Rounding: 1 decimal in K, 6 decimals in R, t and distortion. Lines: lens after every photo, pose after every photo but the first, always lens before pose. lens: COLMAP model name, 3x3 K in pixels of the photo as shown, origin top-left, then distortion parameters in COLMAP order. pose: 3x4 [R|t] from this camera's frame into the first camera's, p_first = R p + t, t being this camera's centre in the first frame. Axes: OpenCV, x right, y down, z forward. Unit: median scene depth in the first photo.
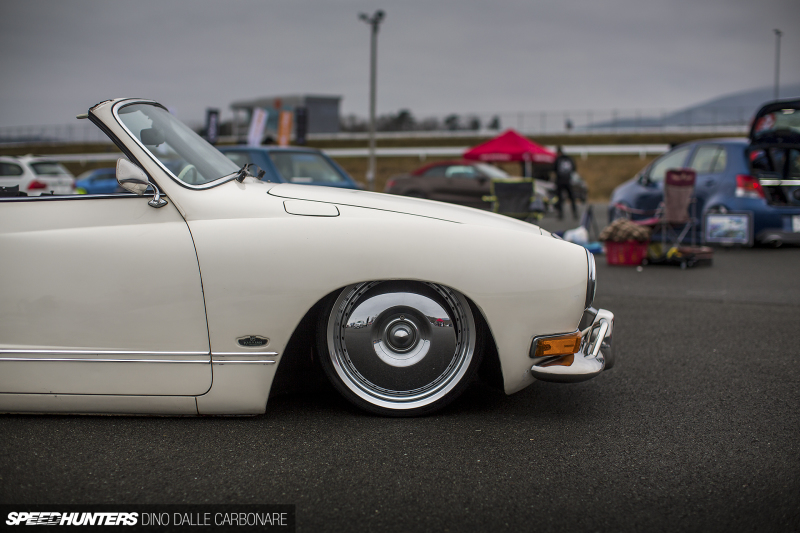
lens RADIAL K [[1212.8, 0, 400.0], [0, 1212.8, 266.5], [0, 0, 1]] dist [-0.277732, 0.039233]
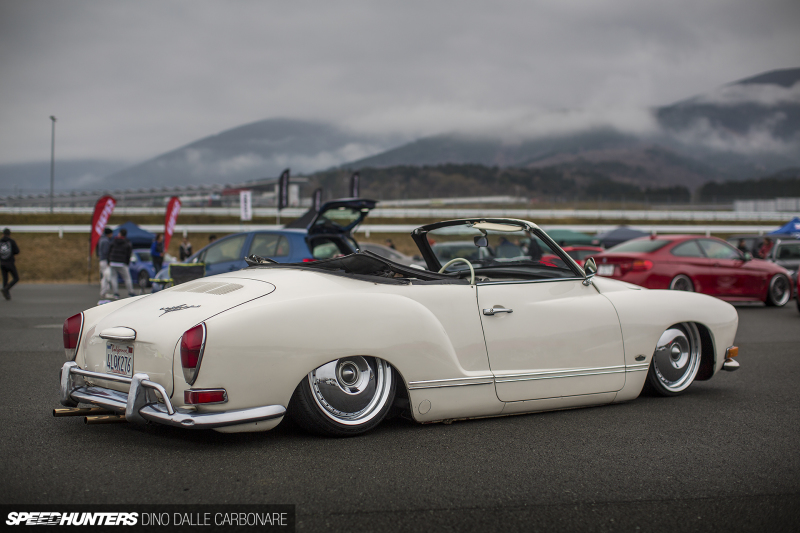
lens RADIAL K [[1212.8, 0, 400.0], [0, 1212.8, 266.5], [0, 0, 1]] dist [-0.277732, 0.039233]
pose [[0.672505, 0.020932, 0.739797, -1.681641], [0.020190, 0.998709, -0.046612, -0.000966], [-0.739817, 0.046283, 0.671214, 0.023775]]
